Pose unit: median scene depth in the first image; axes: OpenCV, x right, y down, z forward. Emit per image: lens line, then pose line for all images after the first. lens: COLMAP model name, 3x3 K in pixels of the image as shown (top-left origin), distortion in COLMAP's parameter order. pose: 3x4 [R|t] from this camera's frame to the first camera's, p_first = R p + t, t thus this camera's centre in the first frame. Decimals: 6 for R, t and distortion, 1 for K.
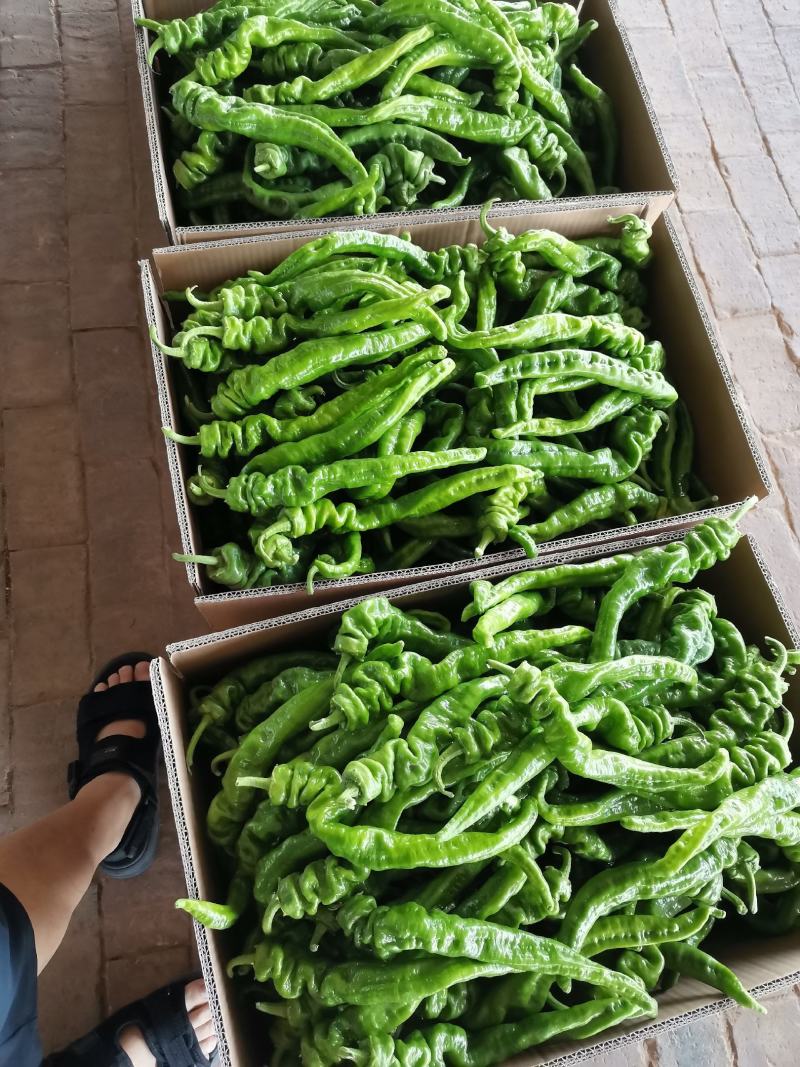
lens RADIAL K [[793.4, 0, 413.8], [0, 793.4, 537.8], [0, 0, 1]] dist [0.089639, -0.126094]
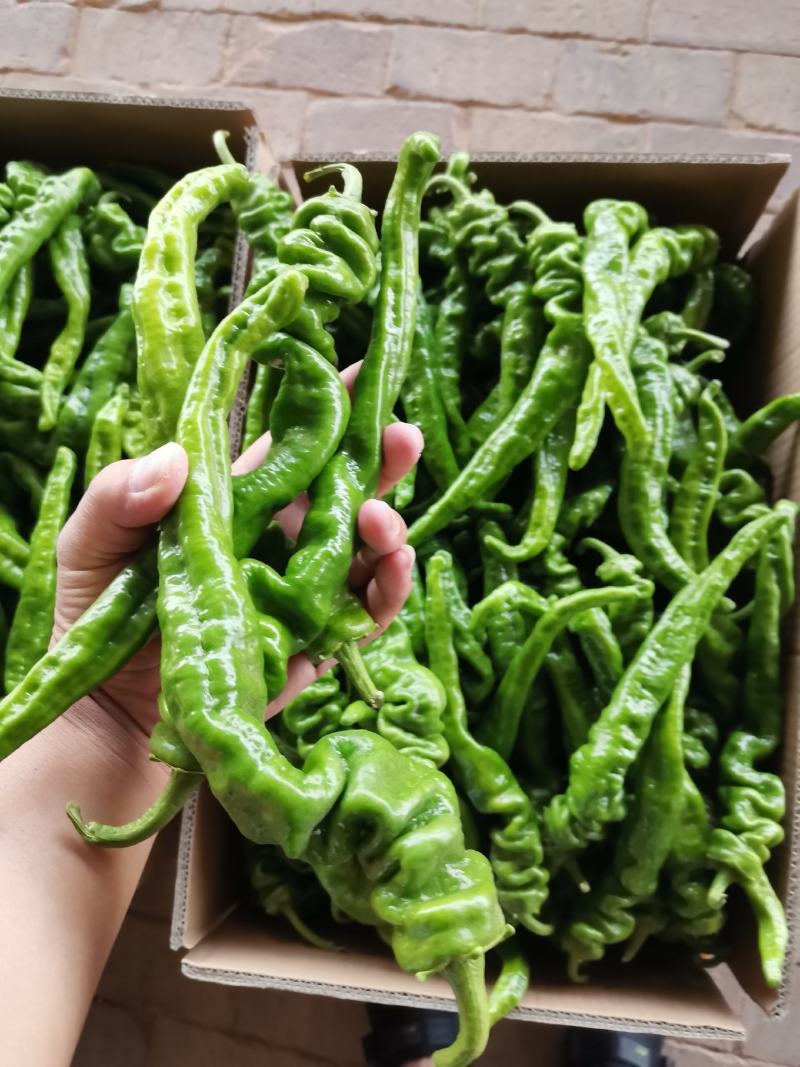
lens RADIAL K [[837.3, 0, 400.0], [0, 837.3, 533.5], [0, 0, 1]] dist [0.120121, -0.187517]
pose [[0.325471, -0.945545, 0.003570, 0.122687], [0.928995, 0.320473, 0.185107, 0.059991], [-0.176171, -0.056930, 0.982712, 0.193378]]
